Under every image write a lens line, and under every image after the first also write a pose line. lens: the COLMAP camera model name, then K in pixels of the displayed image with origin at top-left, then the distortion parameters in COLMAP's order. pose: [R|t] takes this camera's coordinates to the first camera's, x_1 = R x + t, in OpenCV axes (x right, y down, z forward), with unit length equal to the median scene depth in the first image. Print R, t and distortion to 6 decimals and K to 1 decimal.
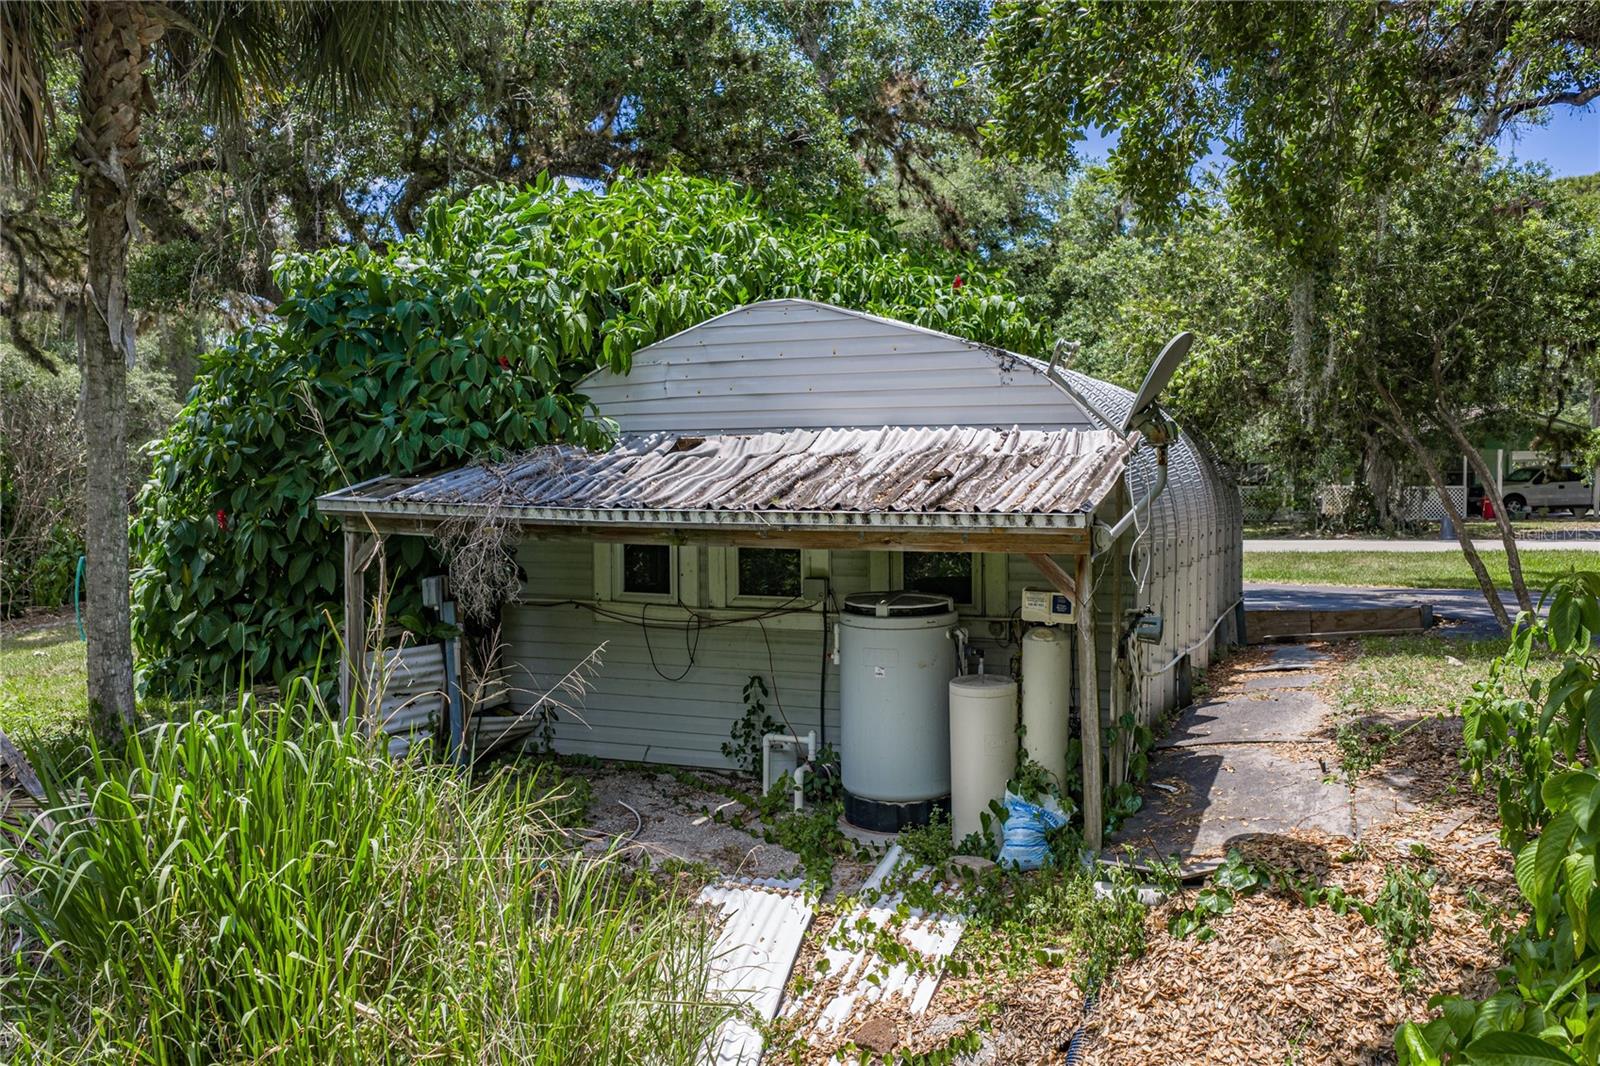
lens RADIAL K [[1331.6, 0, 799.9], [0, 1331.6, 544.1], [0, 0, 1]] dist [0.025674, -0.006421]
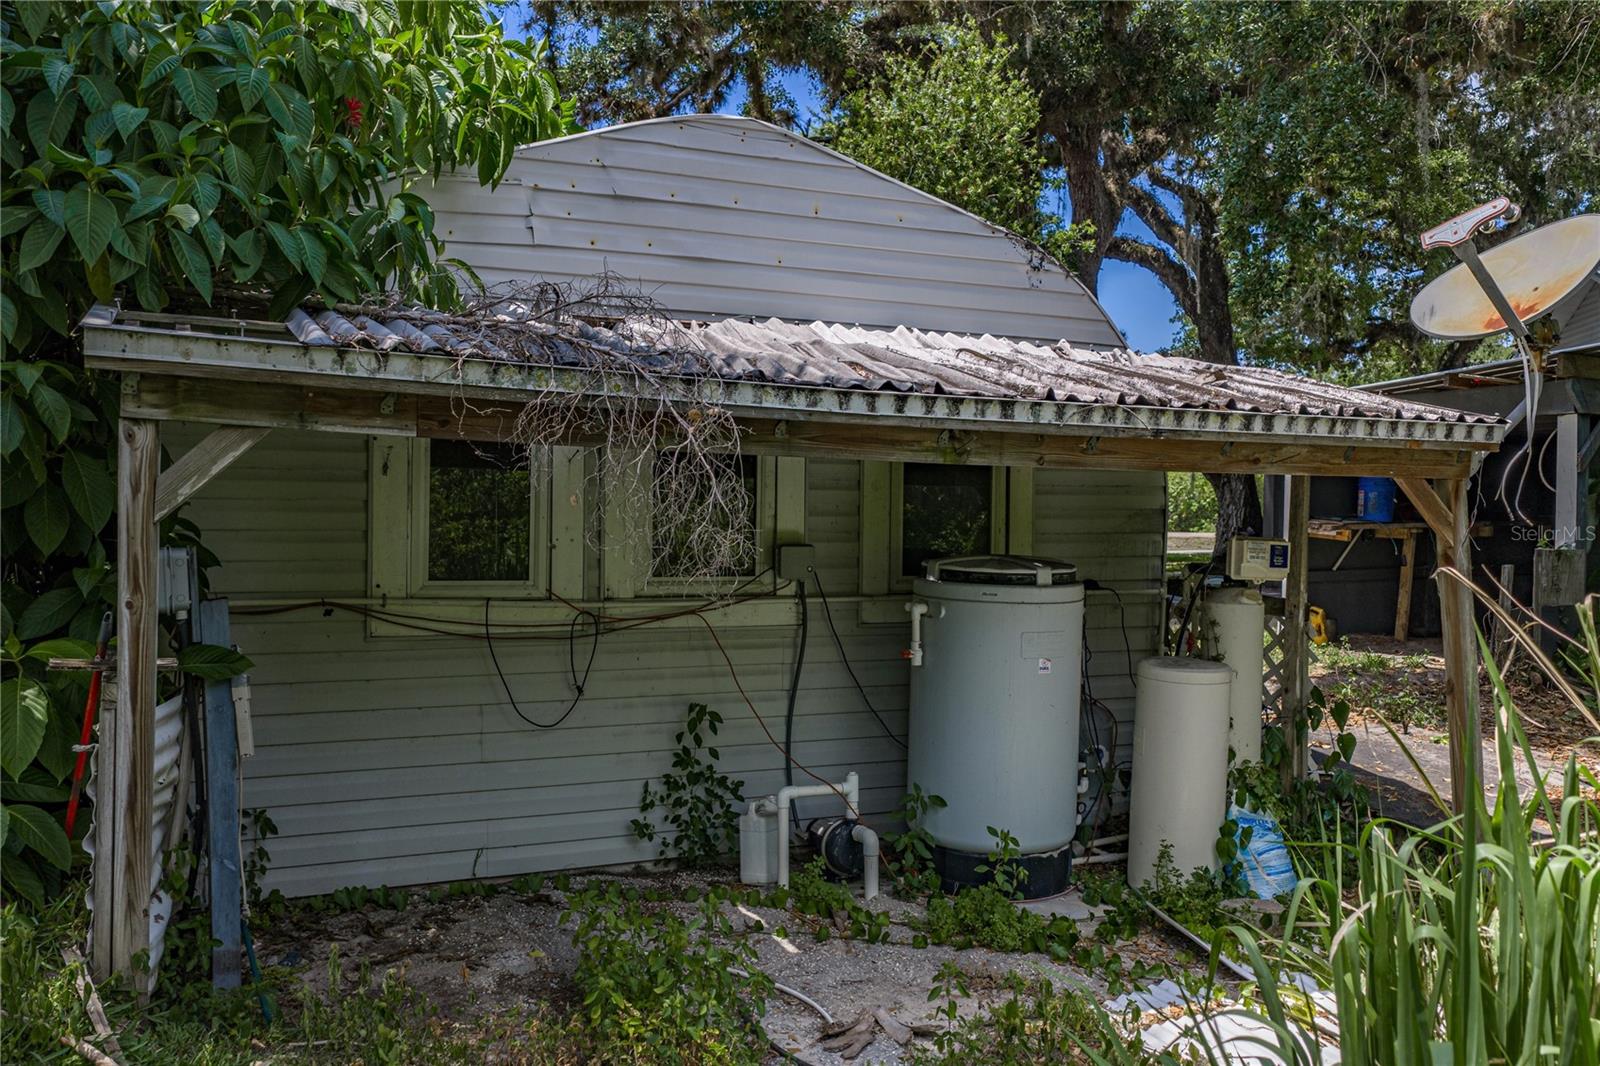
lens RADIAL K [[1331.6, 0, 799.9], [0, 1331.6, 544.1], [0, 0, 1]] dist [0.025674, -0.006421]
pose [[0.691073, -0.000472, 0.722785, -0.466033], [0.024610, 0.999435, -0.022878, 0.040127], [-0.722366, 0.033599, 0.690695, 0.537062]]
